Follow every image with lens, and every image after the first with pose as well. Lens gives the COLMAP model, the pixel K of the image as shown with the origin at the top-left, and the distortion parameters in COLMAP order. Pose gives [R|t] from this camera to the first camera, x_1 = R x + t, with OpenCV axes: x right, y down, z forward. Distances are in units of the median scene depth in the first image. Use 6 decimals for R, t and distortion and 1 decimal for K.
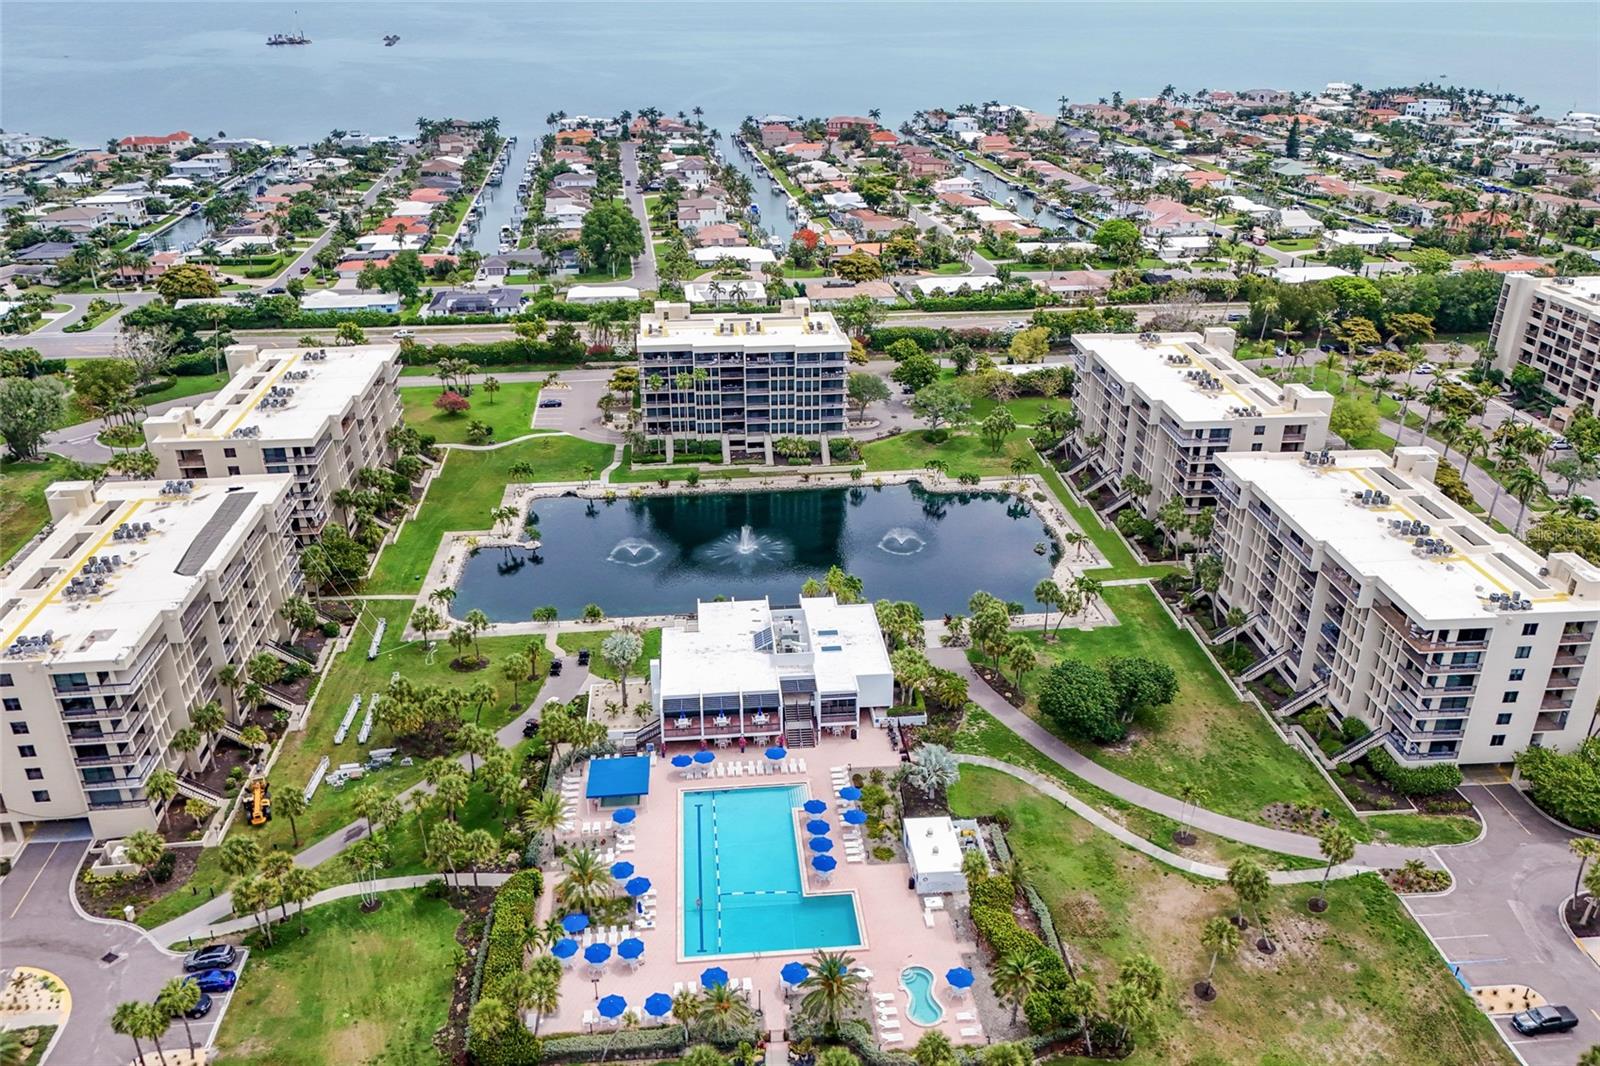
lens RADIAL K [[1196.2, 0, 803.4], [0, 1196.2, 533.7], [0, 0, 1]] dist [0.089342, -0.114119]
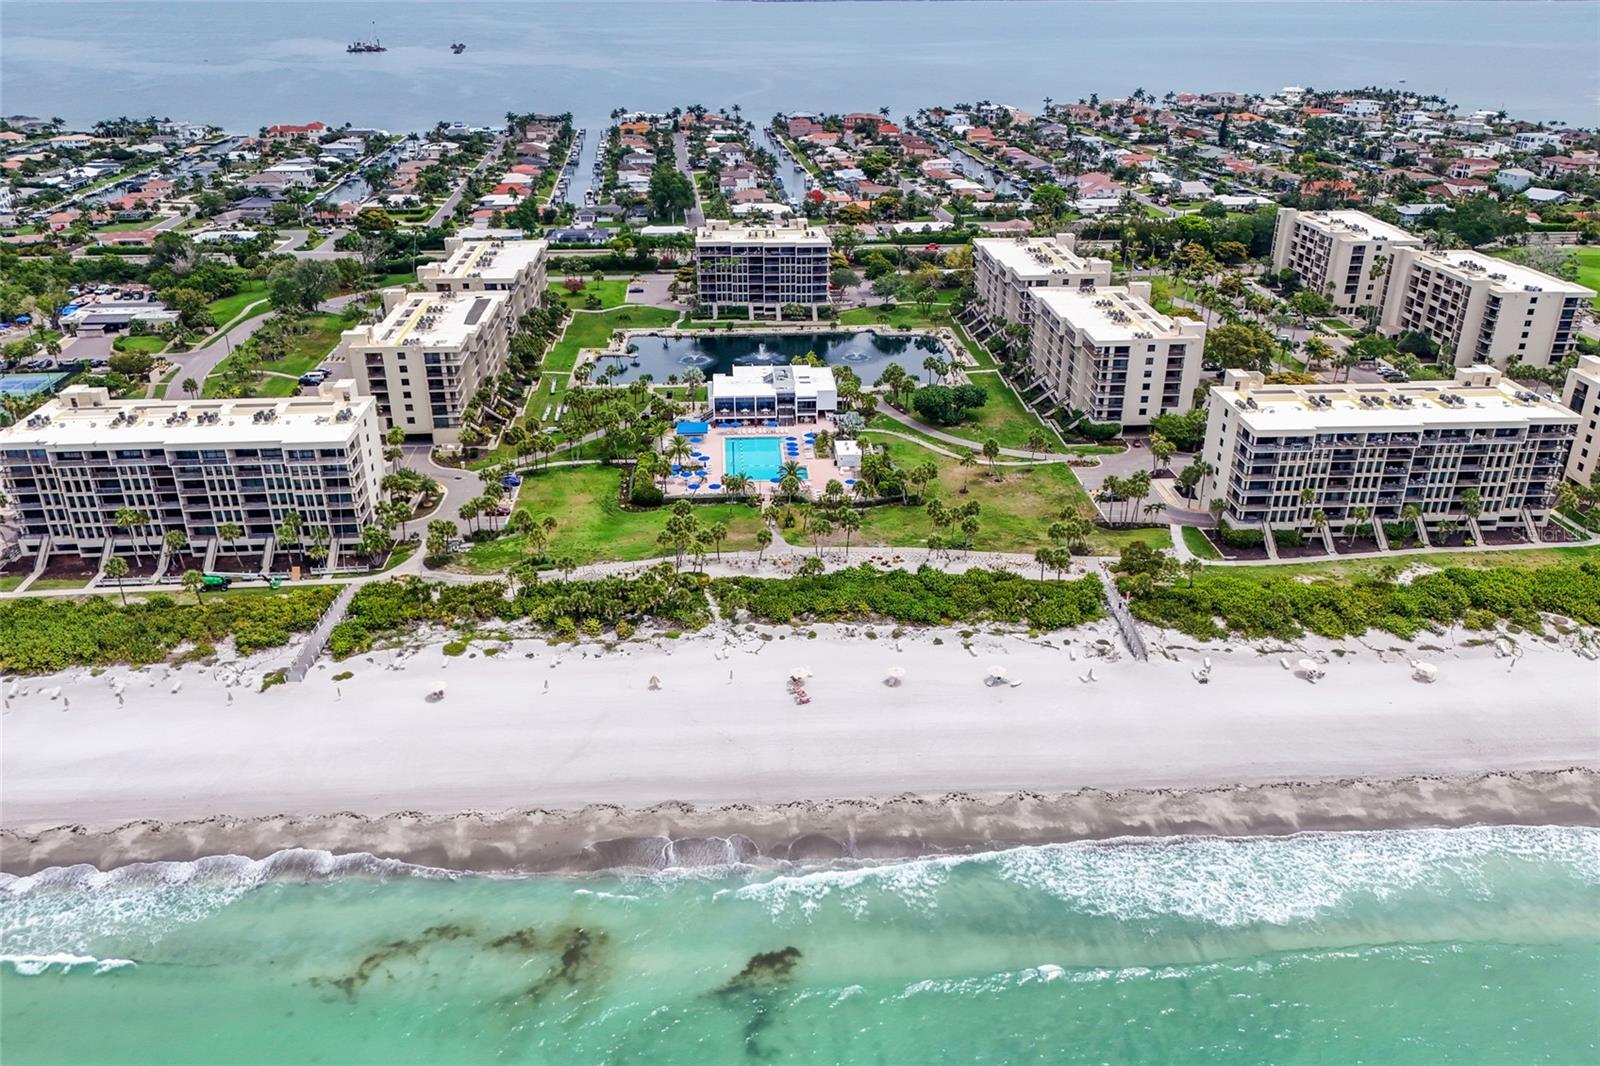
lens RADIAL K [[1185.2, 0, 801.0], [0, 1185.2, 559.2], [0, 0, 1]] dist [0.092920, -0.107975]
pose [[0.999498, 0.014392, -0.028230, 0.028615], [-0.014000, 0.999804, 0.014026, 0.135344], [0.028426, -0.013623, 0.999503, -0.325892]]
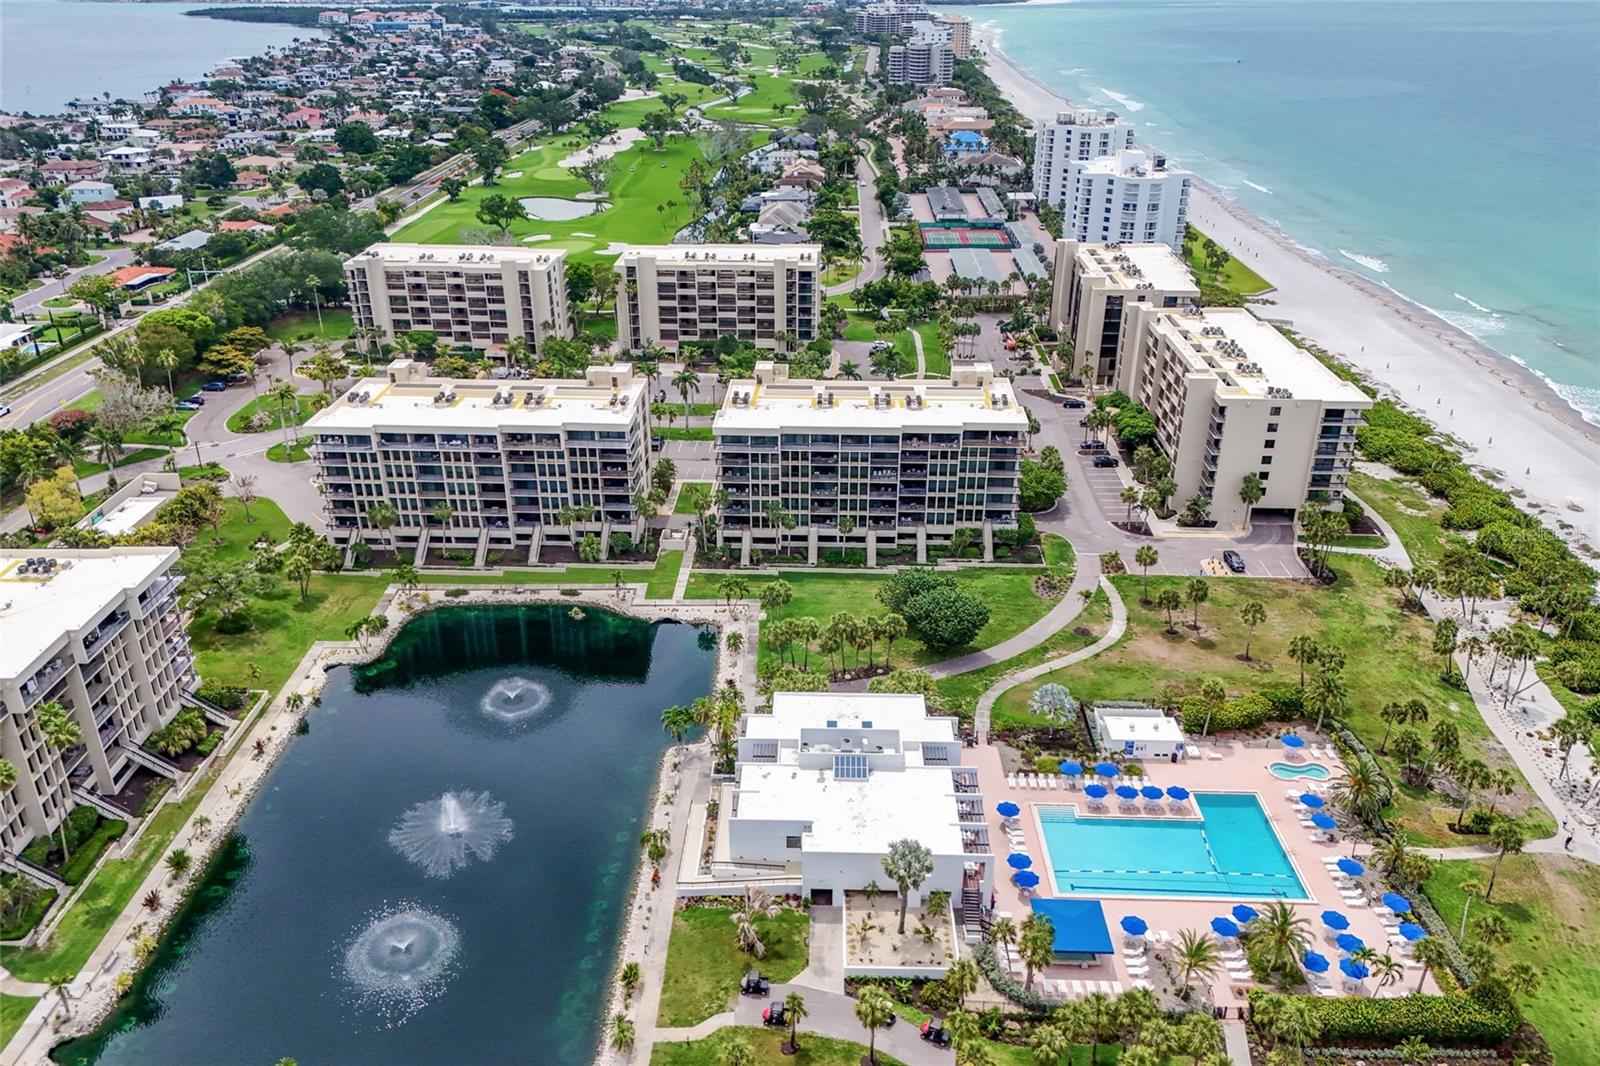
lens RADIAL K [[1196.2, 0, 803.4], [0, 1196.2, 533.7], [0, 0, 1]] dist [0.089342, -0.114119]
pose [[0.108505, -0.421103, 0.900499, -0.289301], [0.417375, 0.841438, 0.343192, -0.140836], [-0.902233, 0.338608, 0.267058, 0.297328]]
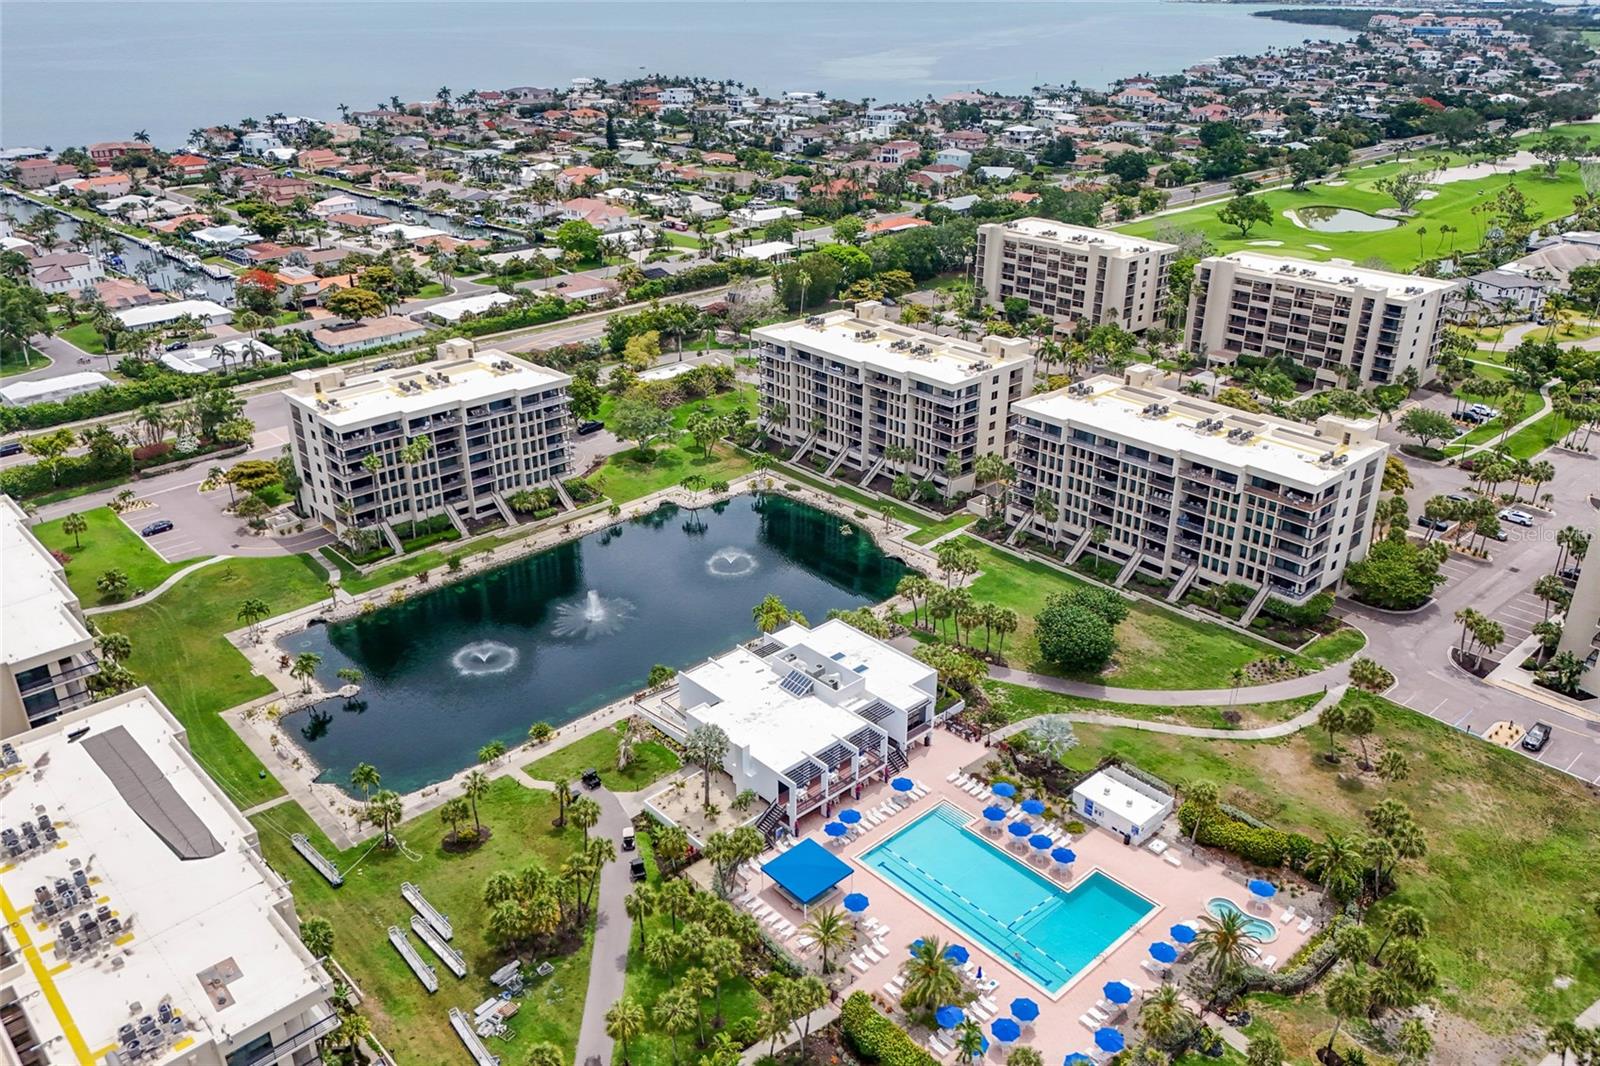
lens RADIAL K [[1197.6, 0, 792.9], [0, 1197.6, 550.6], [0, 0, 1]] dist [0.067097, -0.117291]
pose [[0.795962, -0.264753, 0.544381, -0.206146], [0.257833, 0.961911, 0.090825, -0.039323], [-0.547692, 0.068067, 0.833907, 0.083528]]
